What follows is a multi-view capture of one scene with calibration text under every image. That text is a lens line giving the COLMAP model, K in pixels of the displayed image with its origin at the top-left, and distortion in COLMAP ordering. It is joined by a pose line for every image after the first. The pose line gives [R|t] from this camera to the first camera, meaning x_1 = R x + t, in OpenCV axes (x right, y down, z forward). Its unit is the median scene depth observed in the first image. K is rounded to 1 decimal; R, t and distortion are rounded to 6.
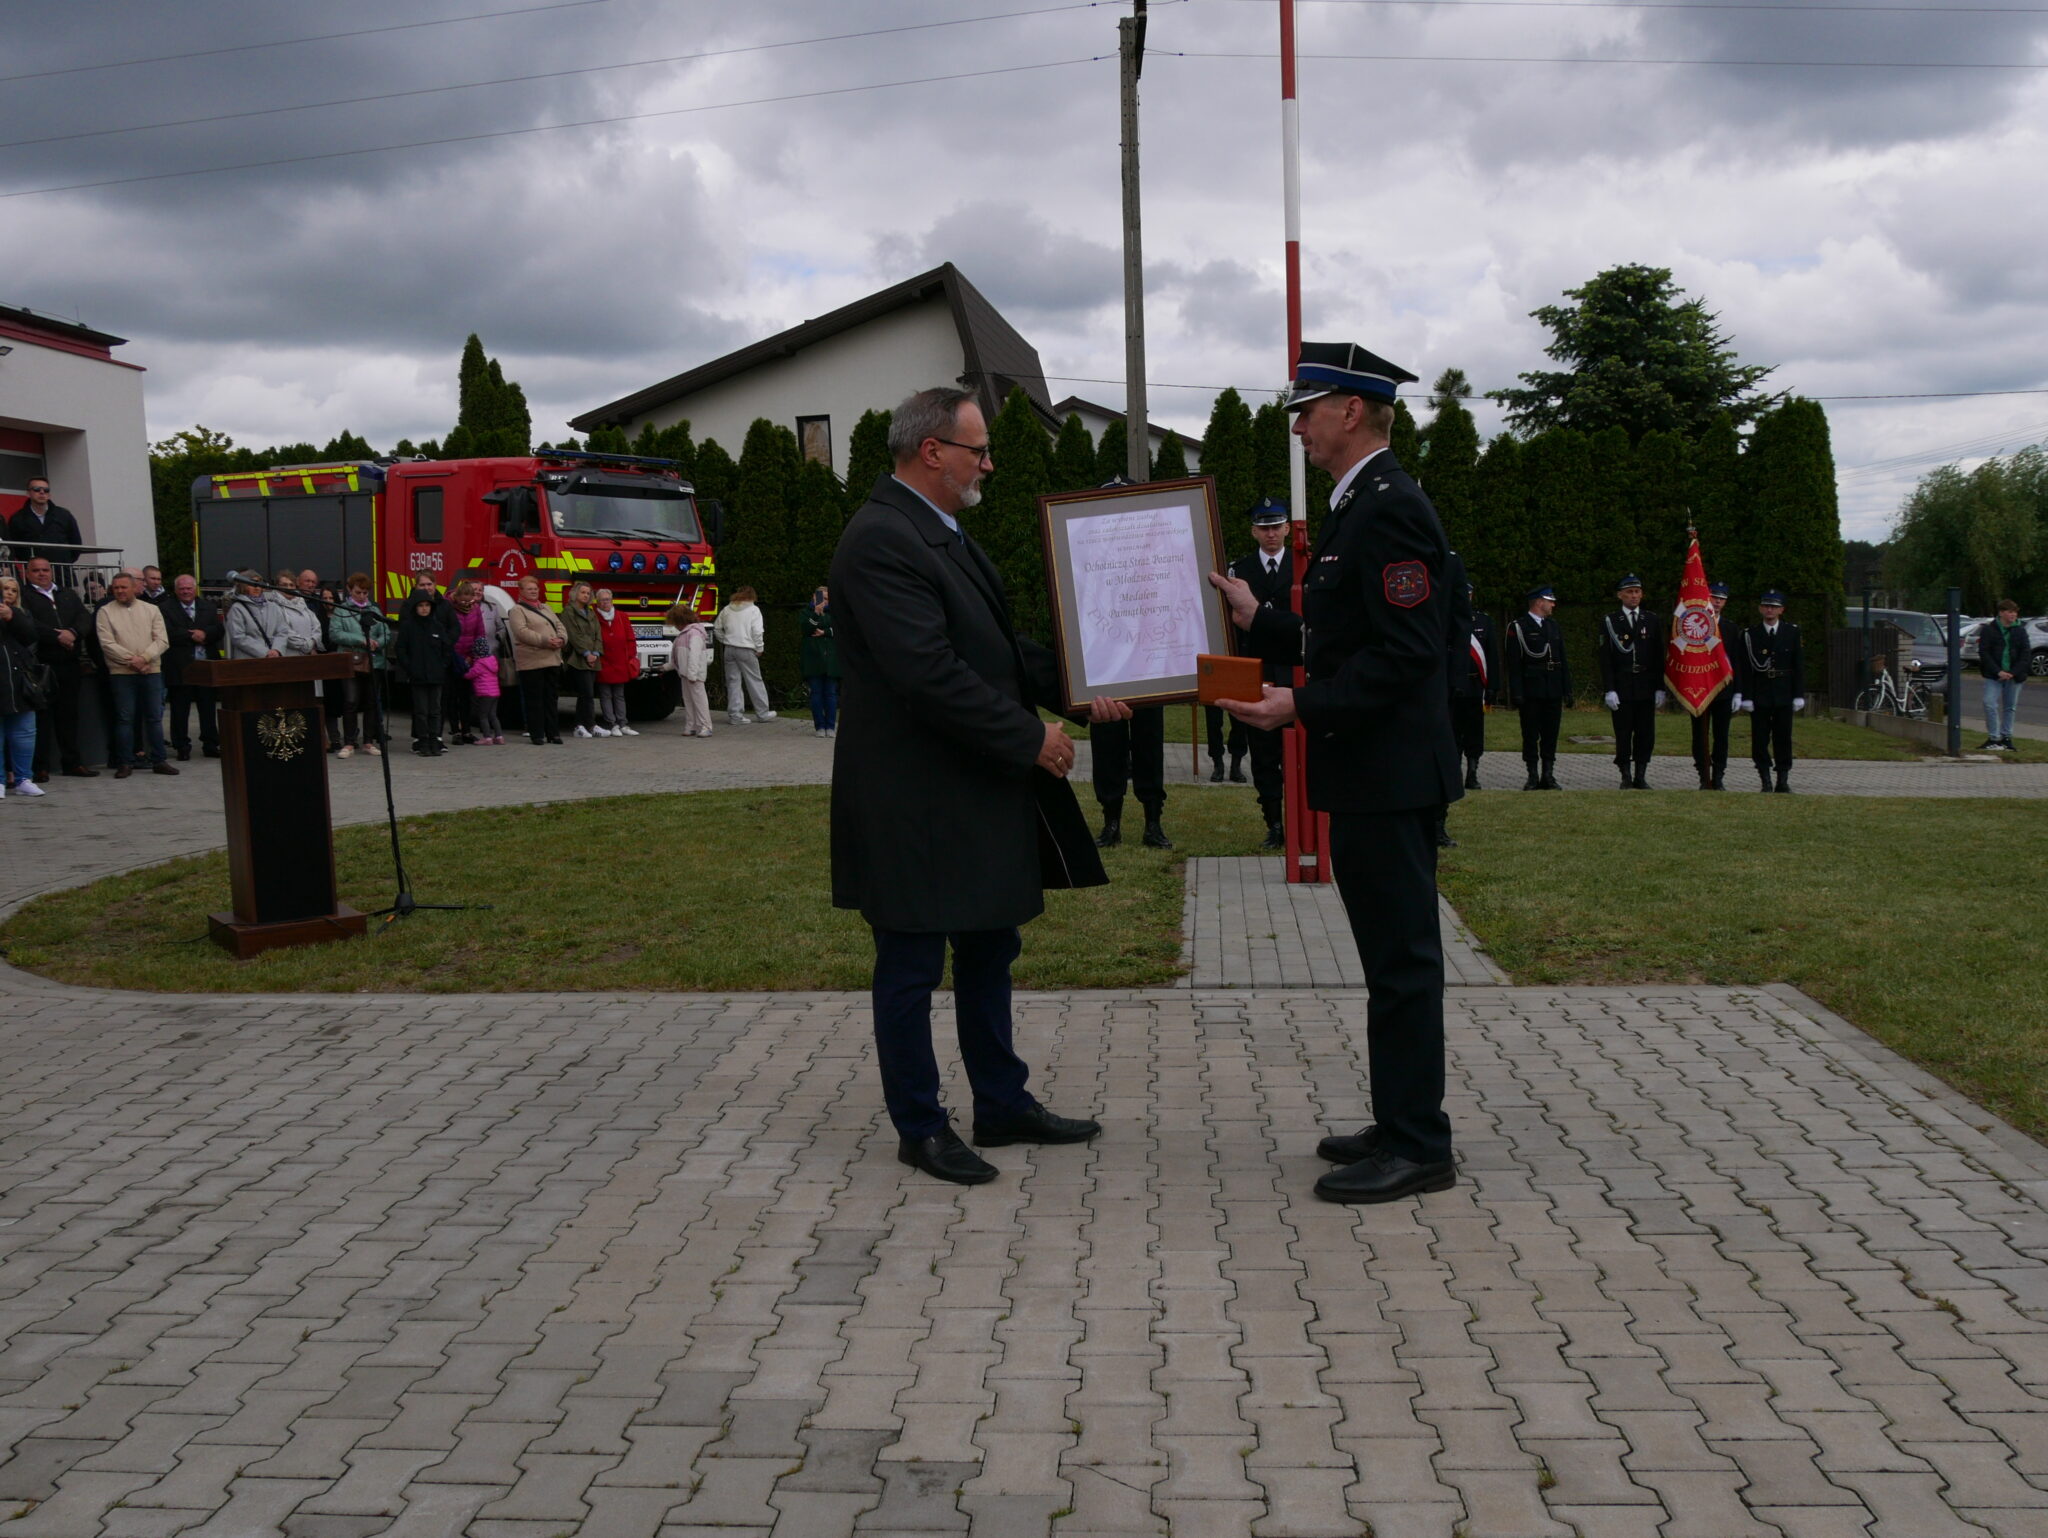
lens RADIAL K [[1840.1, 0, 972.0], [0, 1840.1, 770.0], [0, 0, 1]] dist [-0.071269, 0.054966]
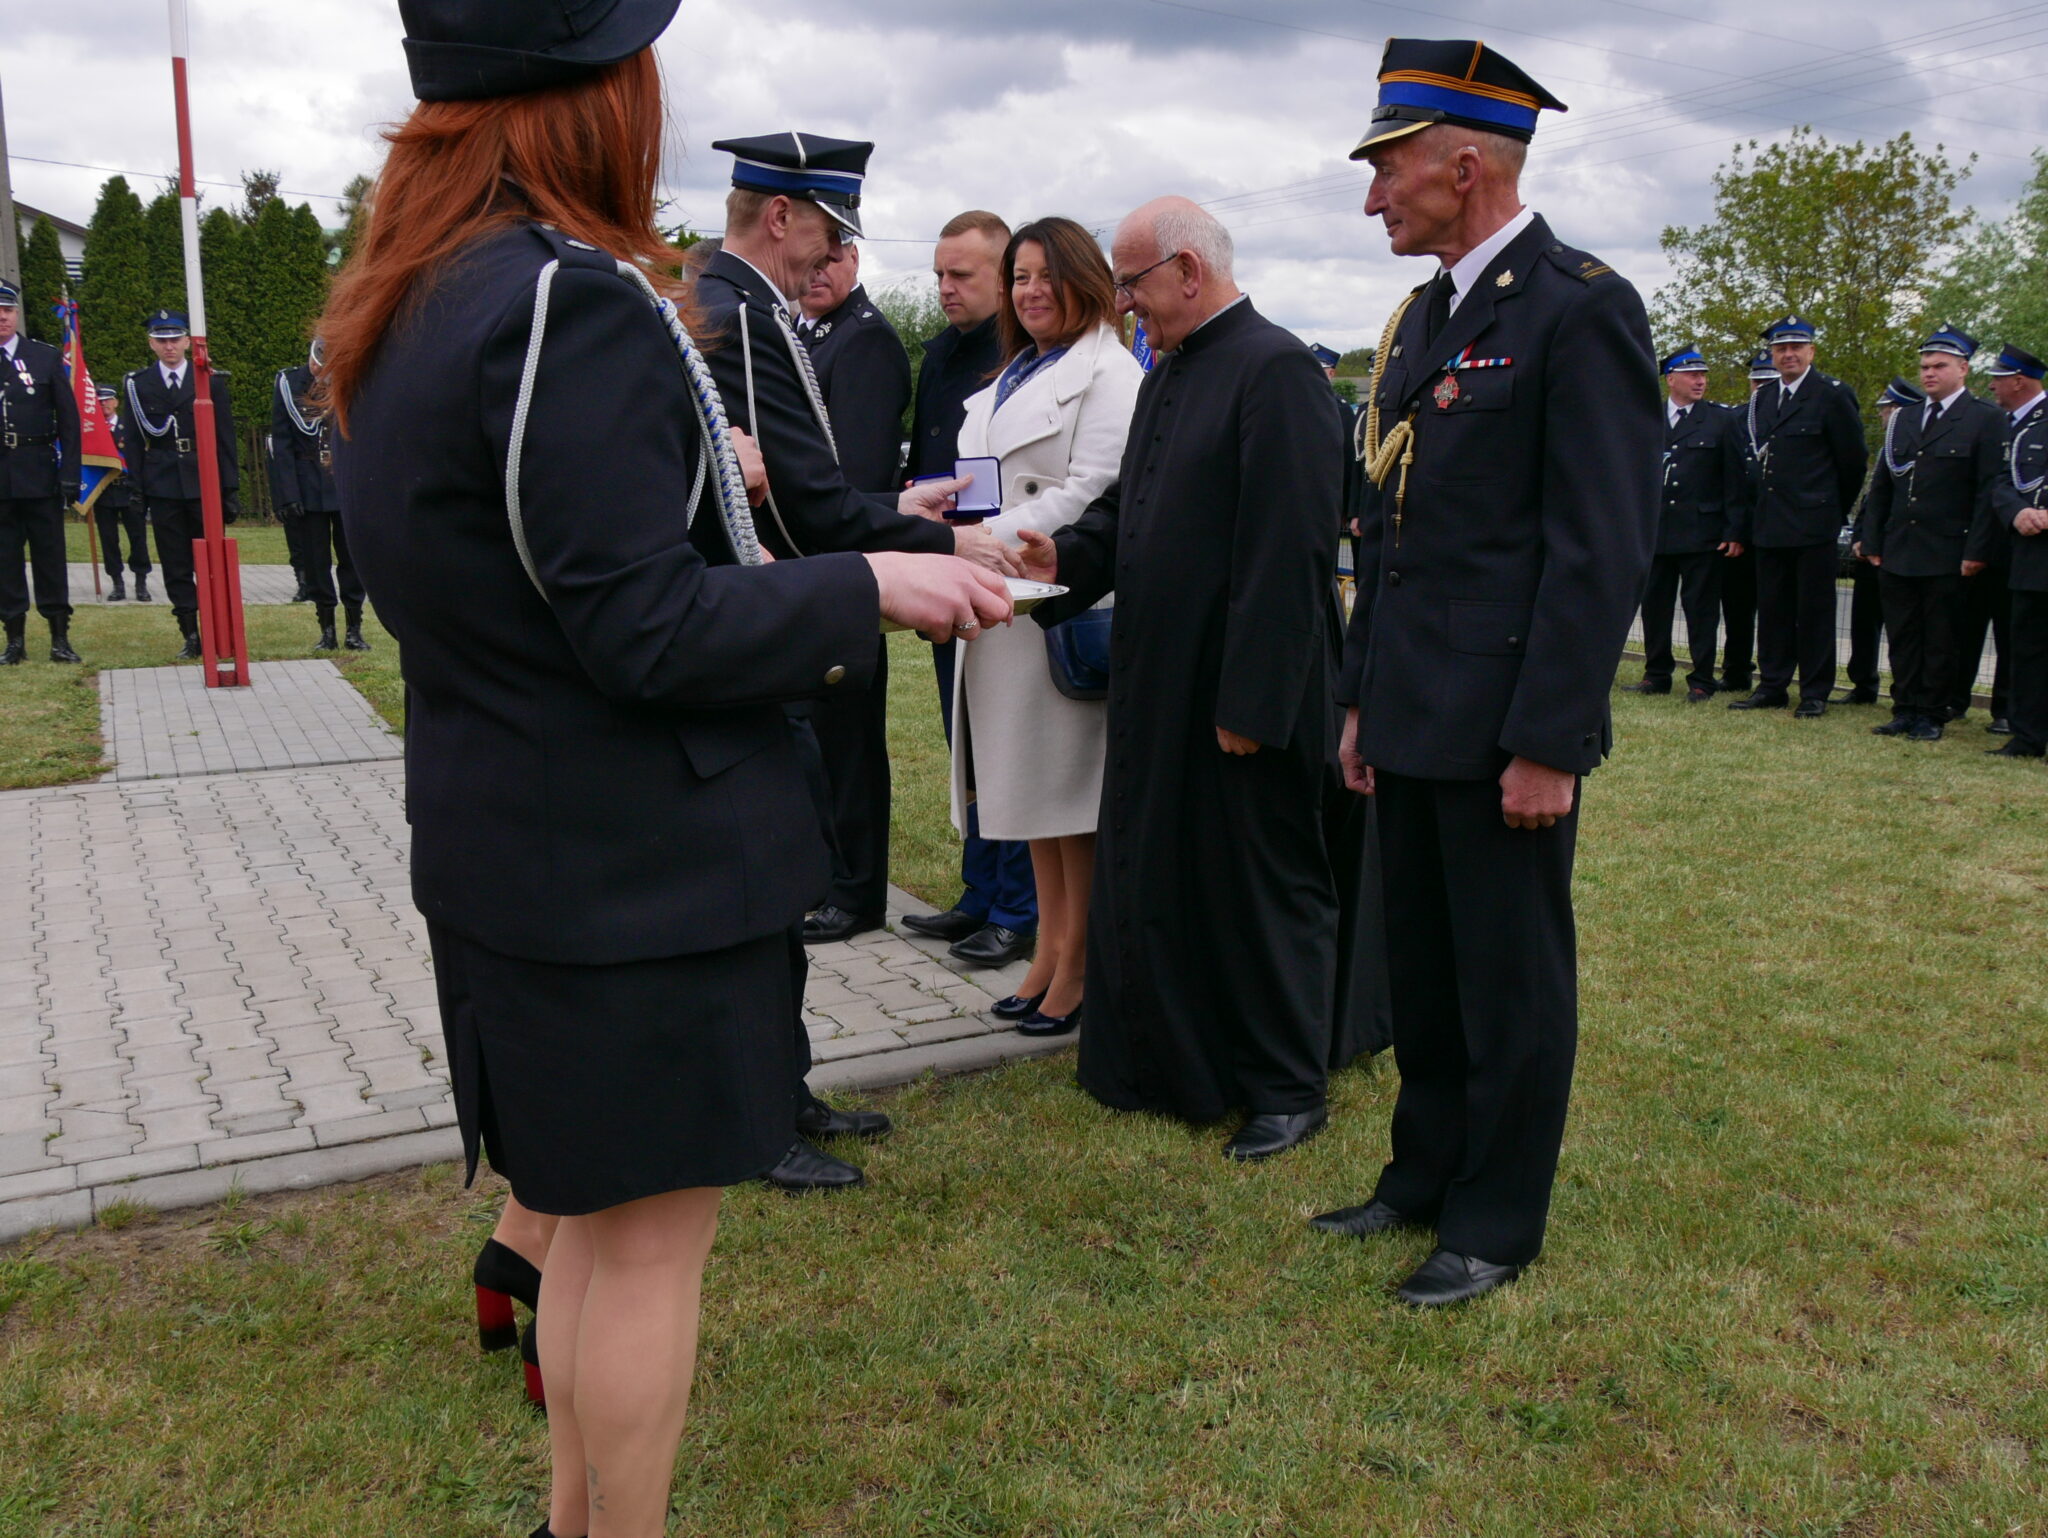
lens RADIAL K [[1857.0, 0, 1068.1], [0, 1857.0, 805.7], [0, 0, 1]] dist [-0.063580, 0.056774]
pose [[0.820589, -0.086270, 0.564971, -0.029410], [0.019697, 0.992223, 0.122902, 0.010631], [-0.571180, -0.089724, 0.815906, -0.185053]]
